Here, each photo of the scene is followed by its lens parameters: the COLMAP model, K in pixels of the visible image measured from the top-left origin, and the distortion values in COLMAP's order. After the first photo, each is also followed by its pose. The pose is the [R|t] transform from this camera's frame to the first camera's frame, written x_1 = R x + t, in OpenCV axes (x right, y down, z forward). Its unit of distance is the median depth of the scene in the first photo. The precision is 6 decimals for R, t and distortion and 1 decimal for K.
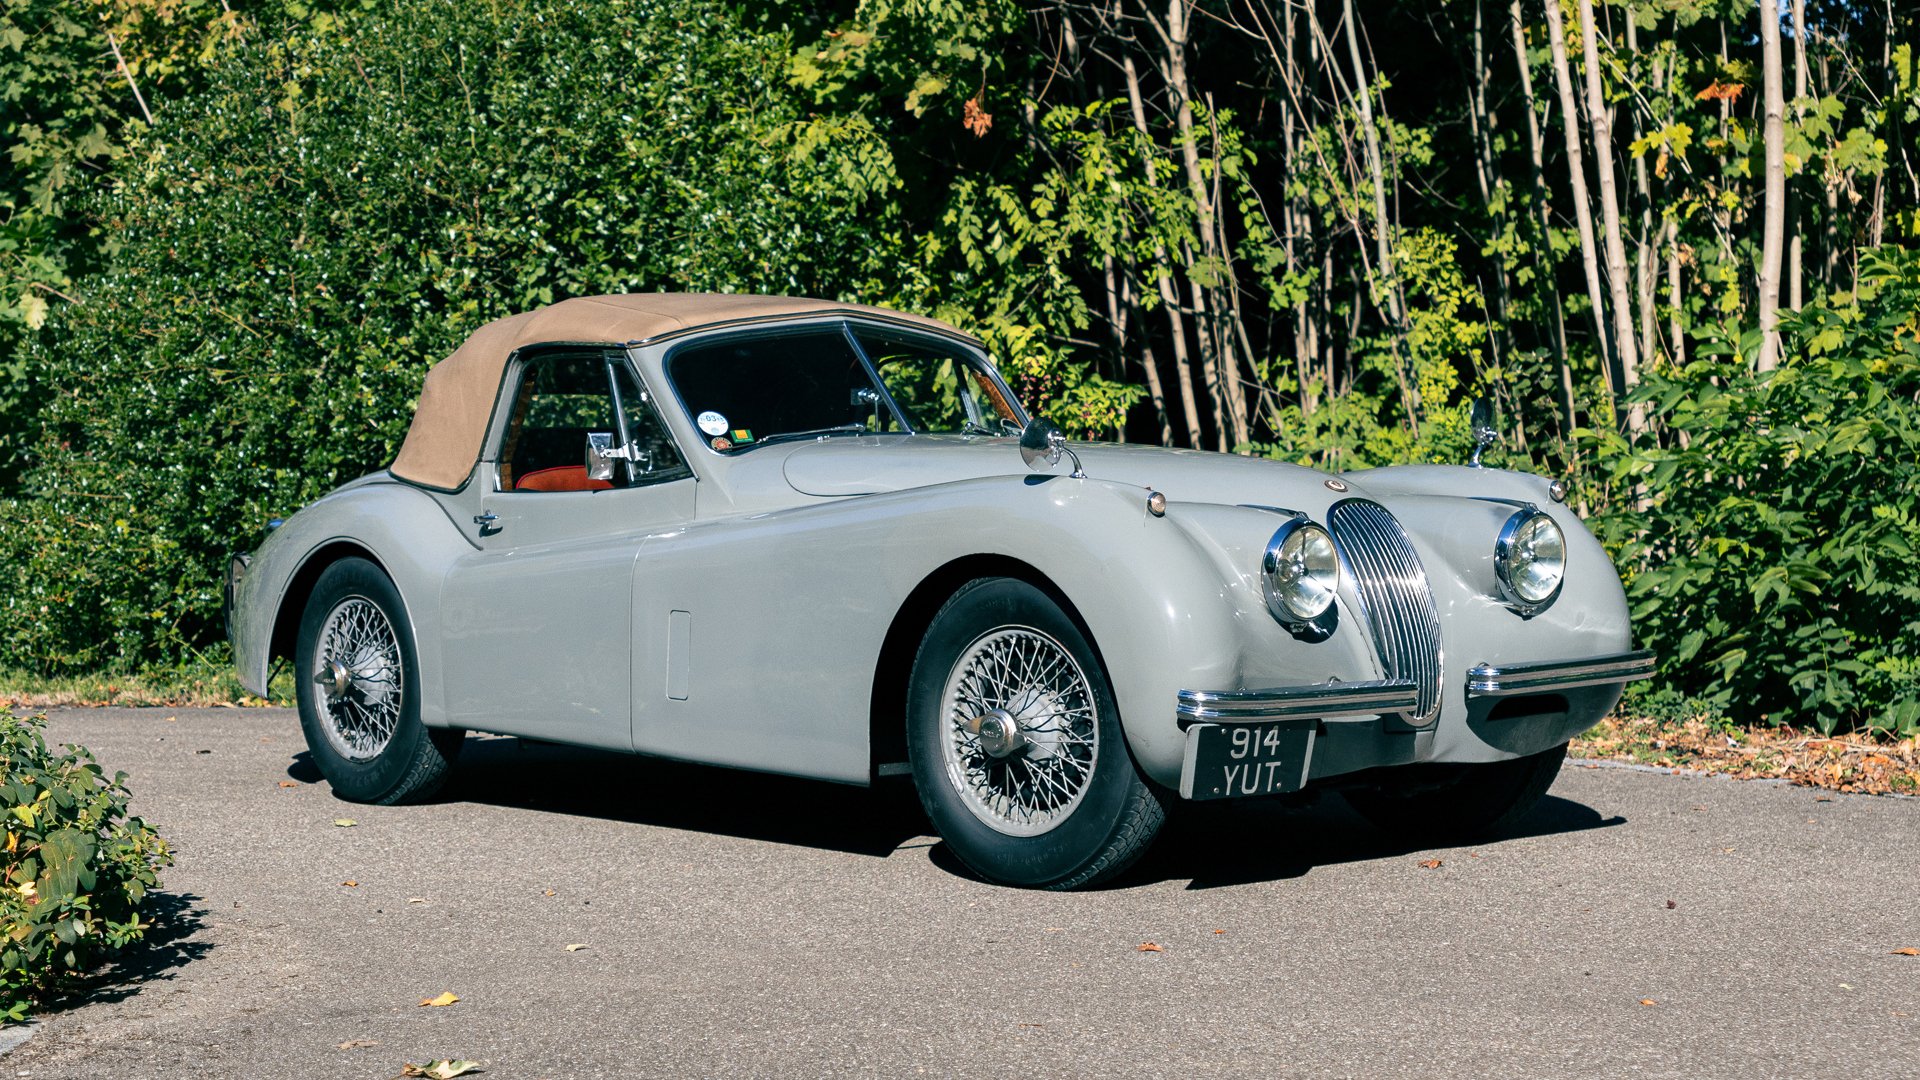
lens RADIAL K [[3313.9, 0, 992.5], [0, 3313.9, 478.7], [0, 0, 1]] dist [-0.001028, 0.000000]
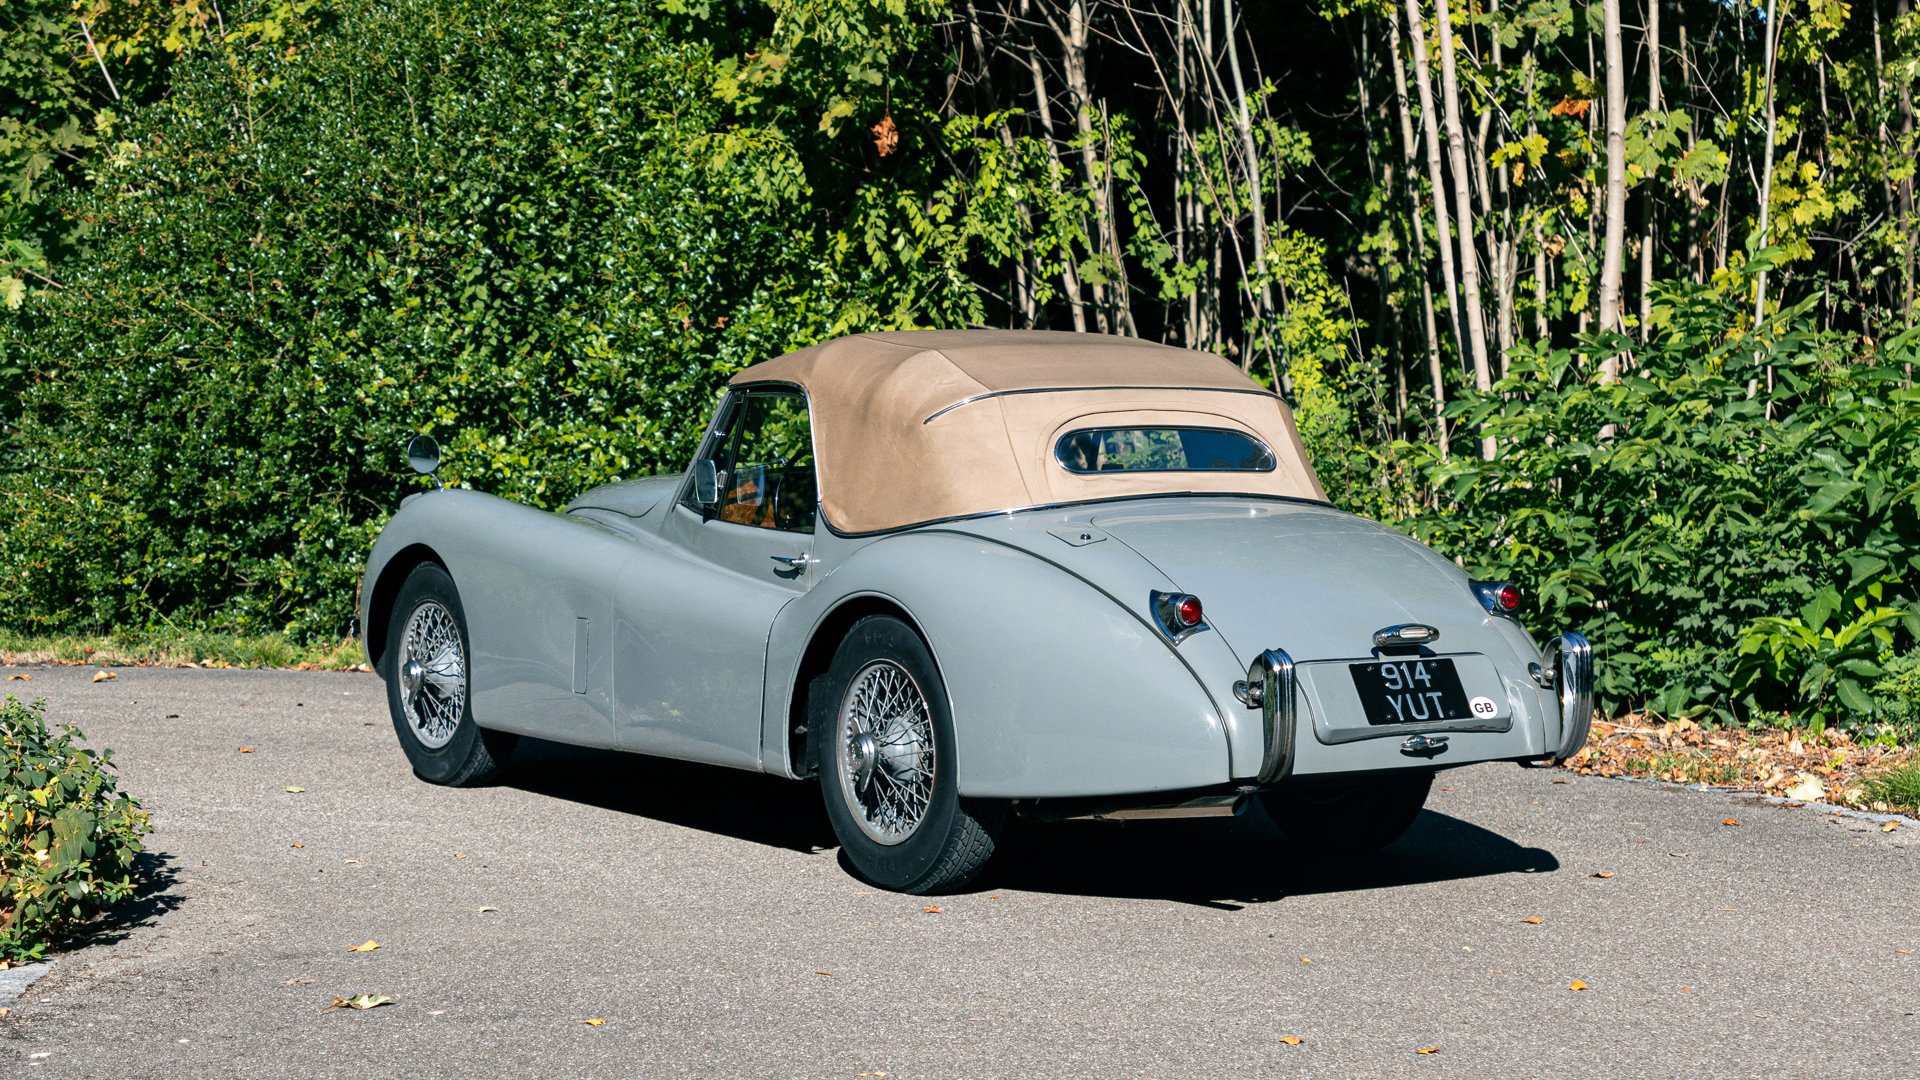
lens RADIAL K [[3313.9, 0, 894.8], [0, 3313.9, 545.3], [0, 0, 1]] dist [-0.001028, 0.000000]
pose [[0.999822, 0.009483, -0.016298, 0.019966], [-0.008815, 0.999138, 0.040574, -0.017863], [0.016669, -0.040423, 0.999044, -0.093505]]
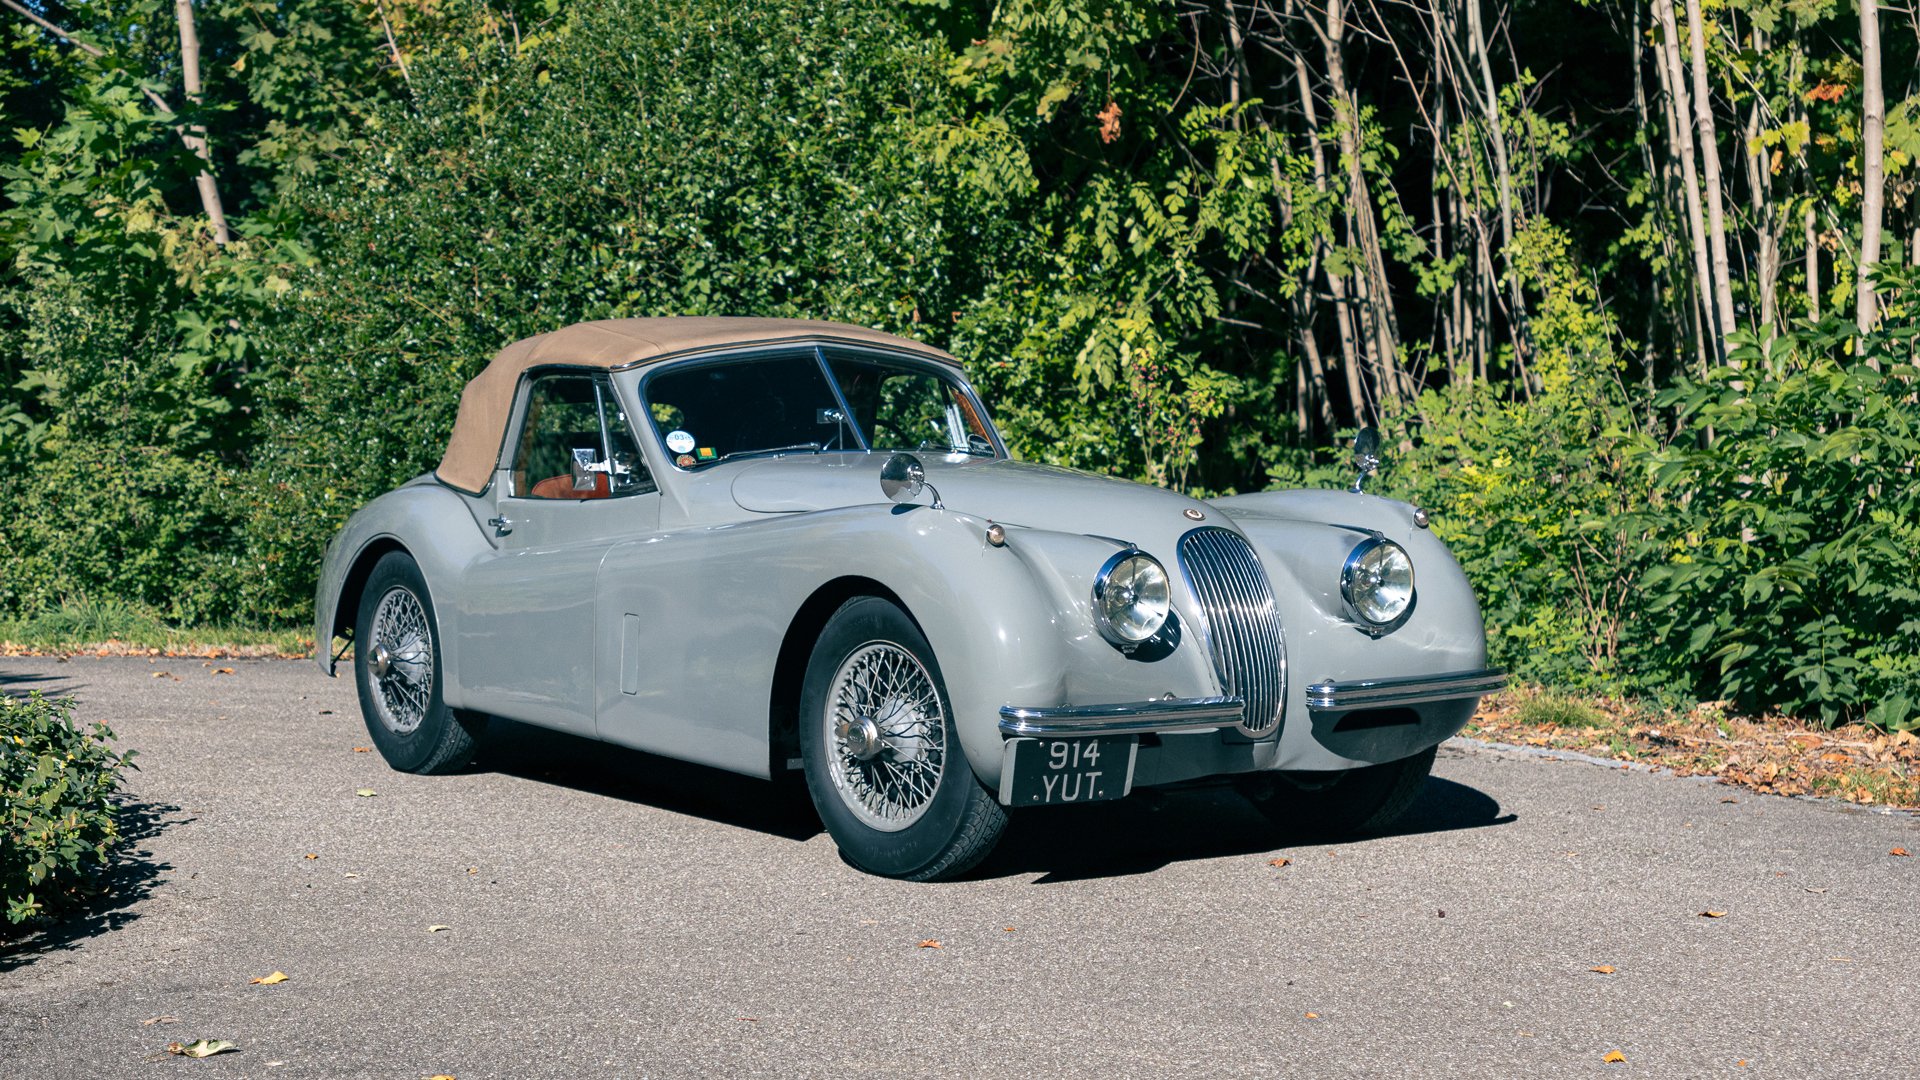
lens RADIAL K [[3160.8, 0, 964.3], [0, 3160.8, 457.1], [0, 0, 1]] dist [0.005635, 0.000000]
pose [[0.993539, 0.010419, -0.113015, 0.068129], [-0.009005, 0.999875, 0.013021, -0.013826], [0.113136, -0.011920, 0.993508, -0.019637]]
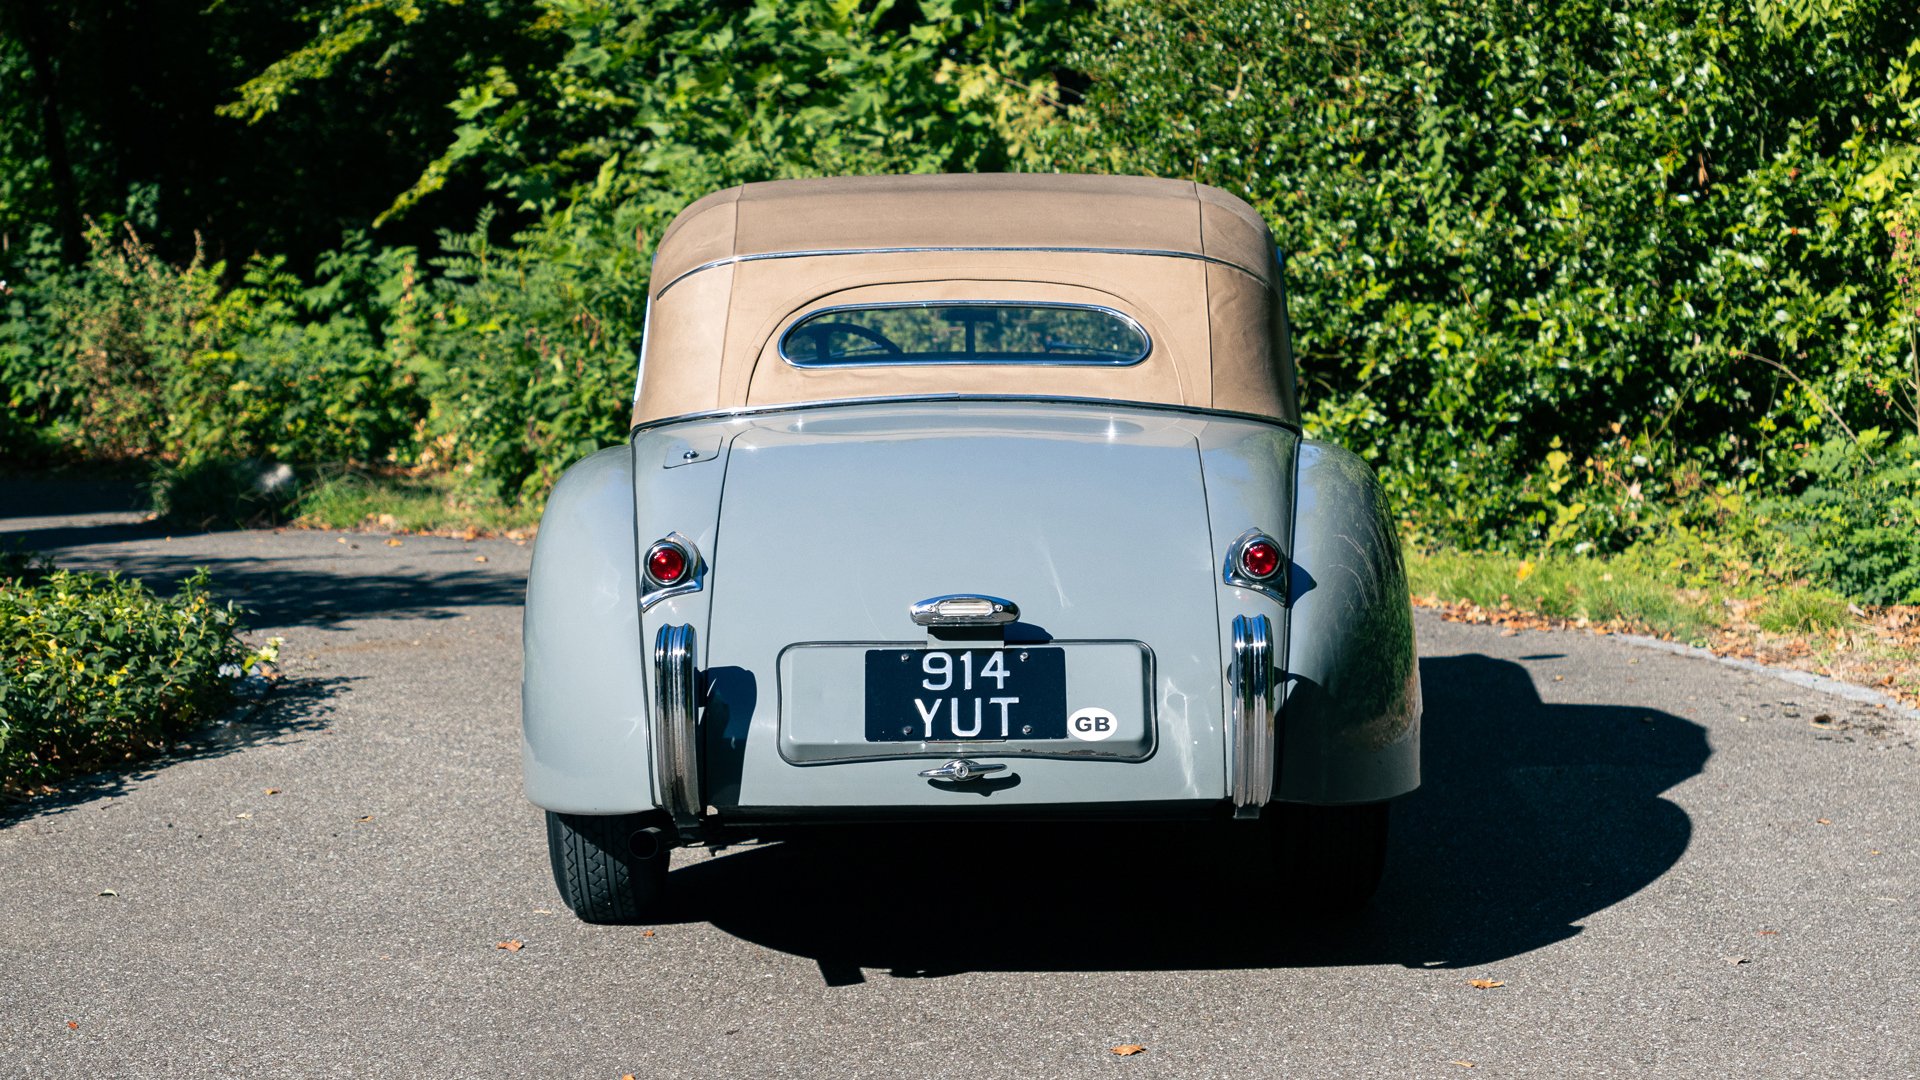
lens RADIAL K [[3313.9, 0, 911.0], [0, 3313.9, 523.2], [0, 0, 1]] dist [-0.001028, 0.000000]
pose [[0.847860, 0.042490, -0.528515, 0.250165], [-0.002407, 0.997082, 0.076299, -0.019503], [0.530215, -0.063419, 0.845488, 0.105763]]
